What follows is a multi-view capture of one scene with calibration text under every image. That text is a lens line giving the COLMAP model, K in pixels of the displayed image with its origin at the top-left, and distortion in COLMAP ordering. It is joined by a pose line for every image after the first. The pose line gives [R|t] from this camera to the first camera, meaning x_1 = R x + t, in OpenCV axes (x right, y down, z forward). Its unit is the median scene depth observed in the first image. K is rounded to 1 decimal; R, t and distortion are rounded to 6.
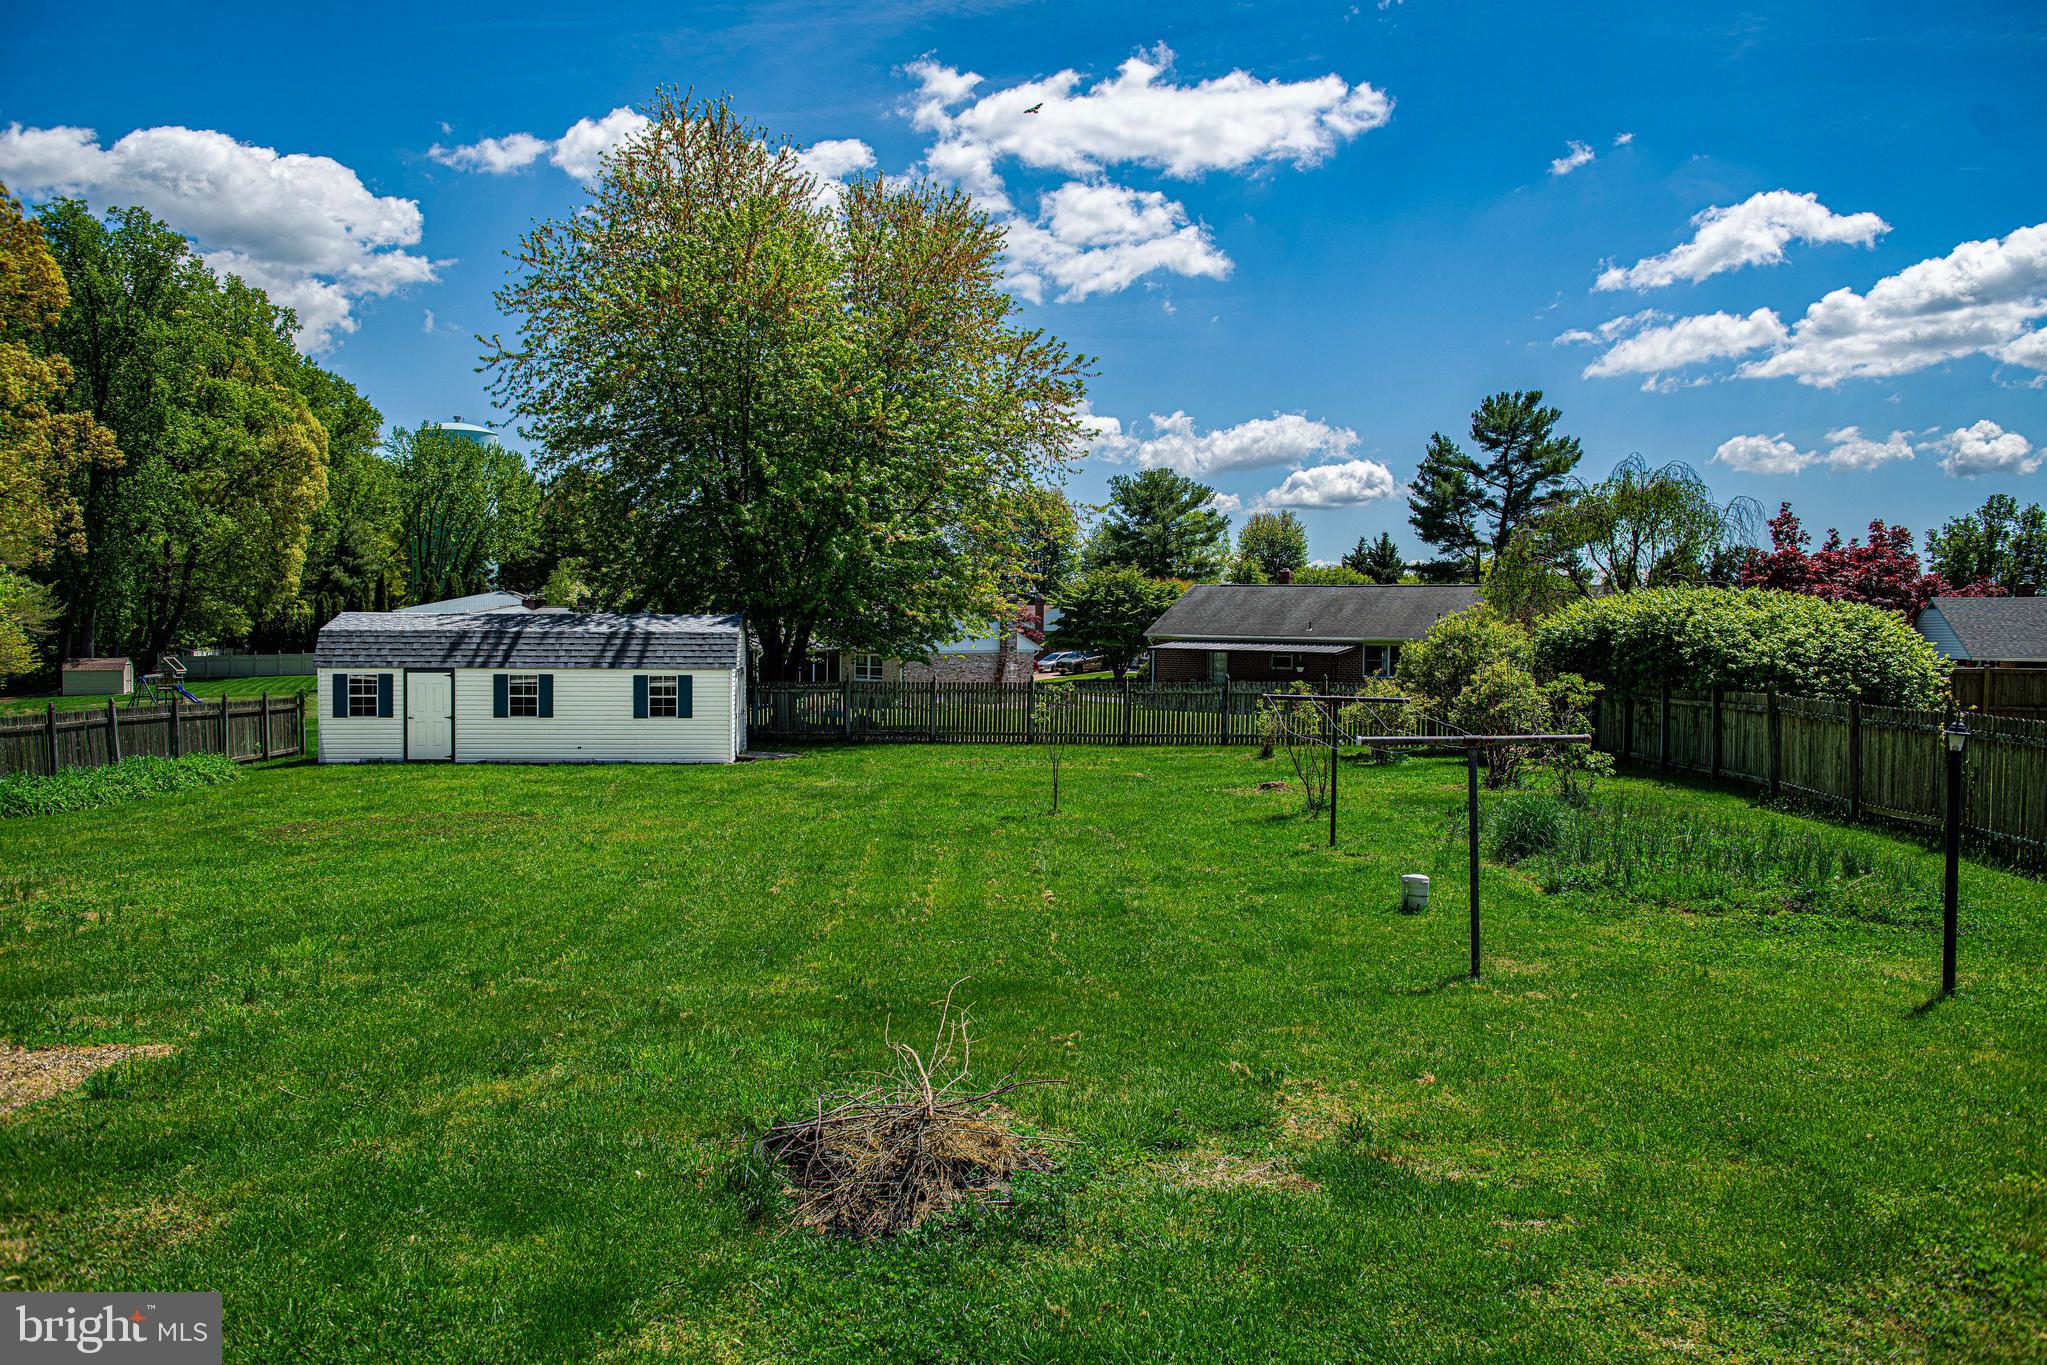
lens RADIAL K [[1665.8, 0, 1026.4], [0, 1665.8, 682.7], [0, 0, 1]] dist [-0.001016, -0.000532]
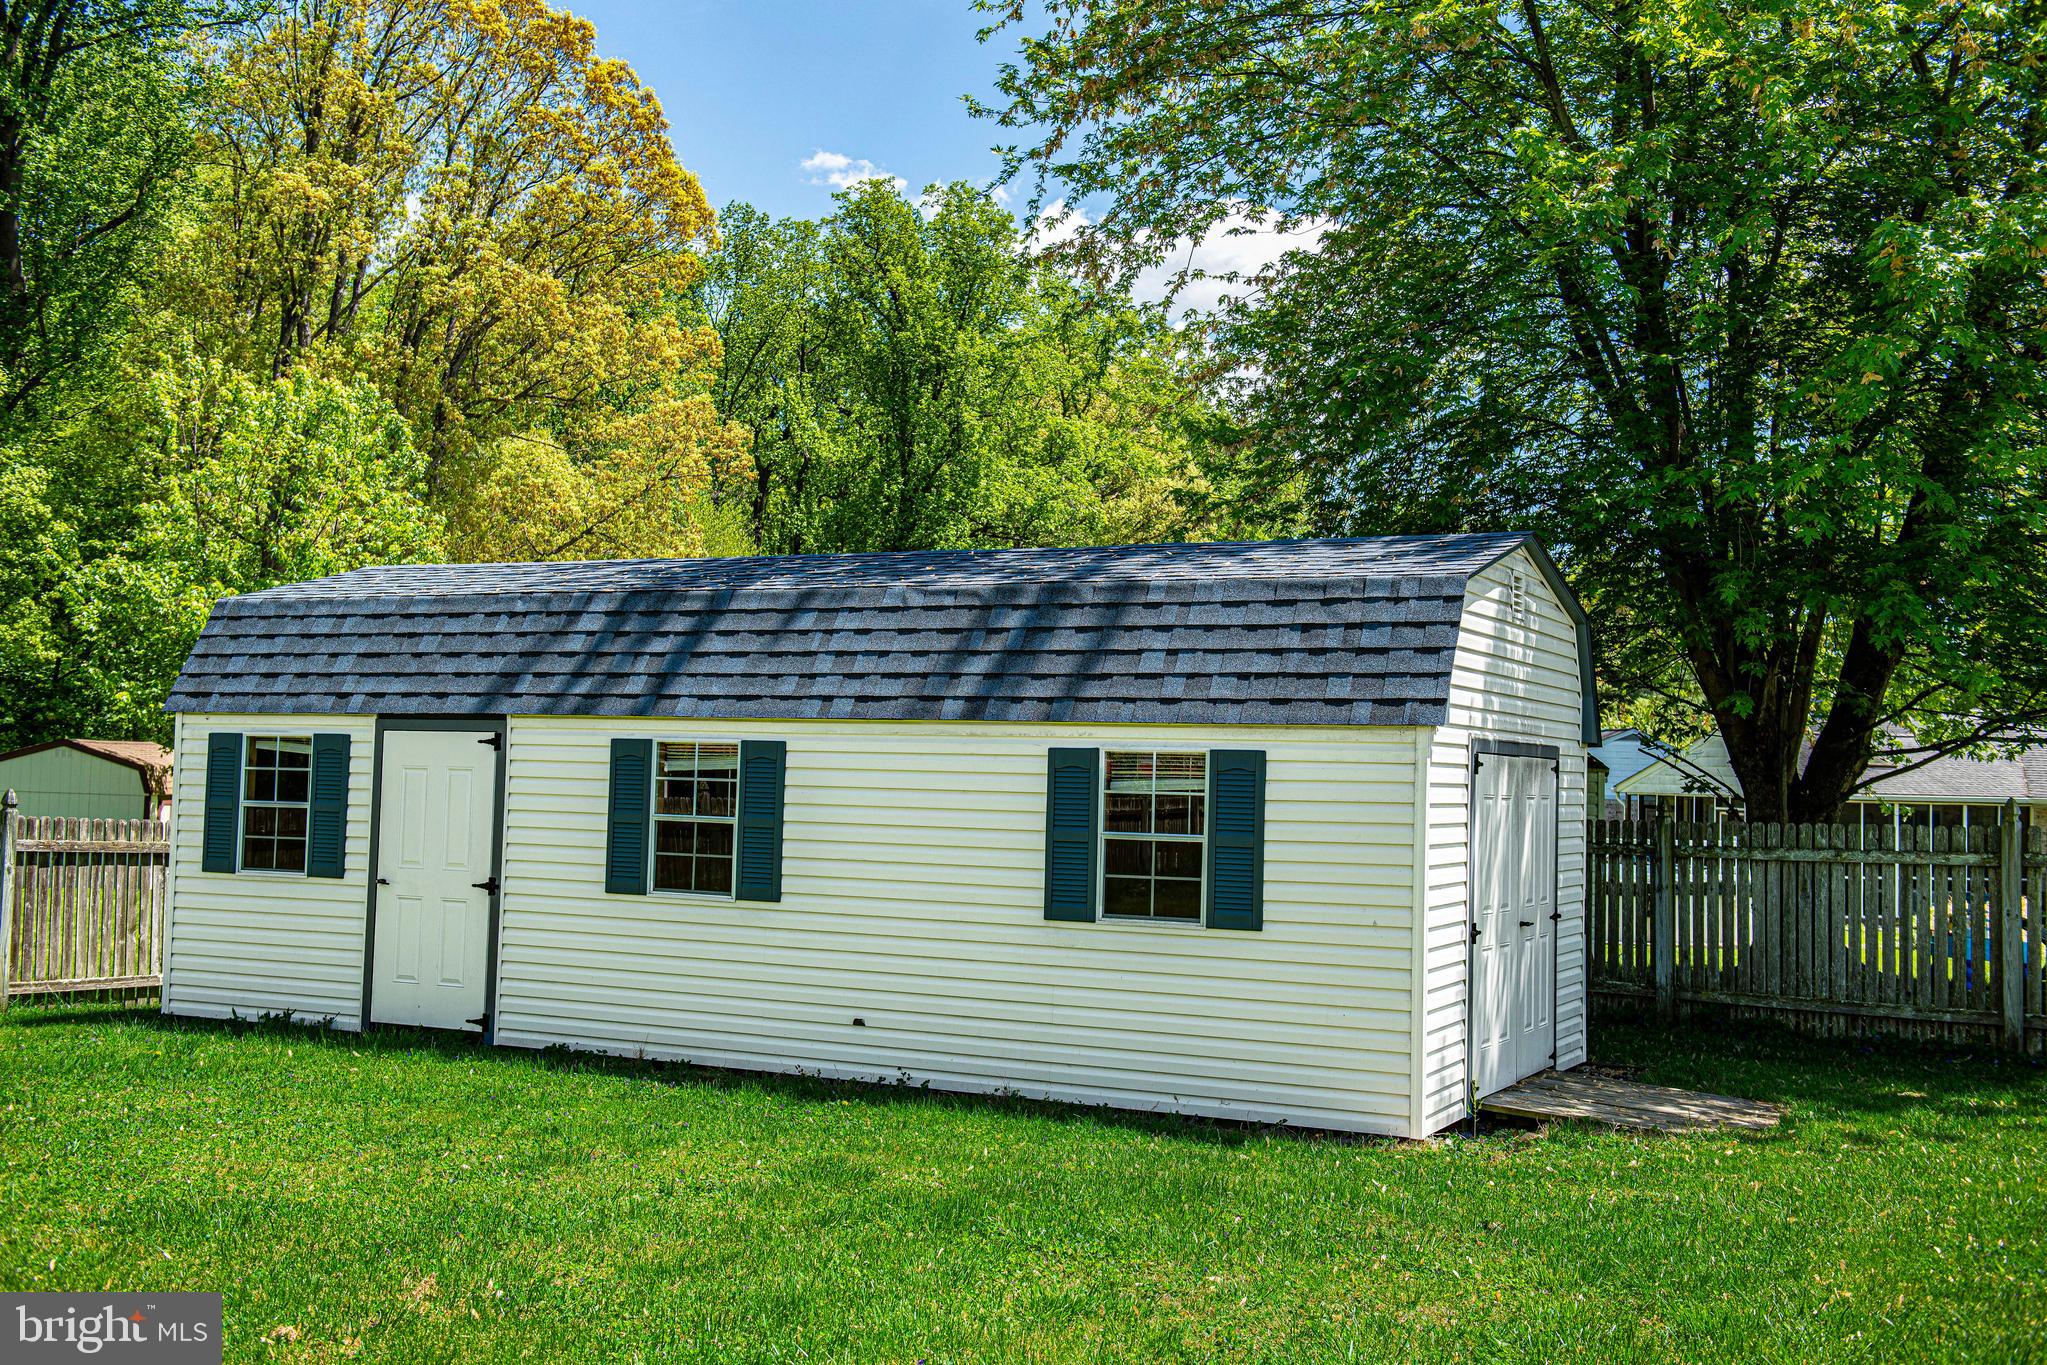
lens RADIAL K [[2173.1, 0, 1027.5], [0, 2173.1, 676.3], [0, 0, 1]] dist [0.030381, 0.000000]
pose [[0.854470, -0.009379, -0.519416, -0.068534], [-0.039611, 0.995750, -0.083141, 0.012184], [0.517988, 0.091616, 0.850467, 0.717775]]
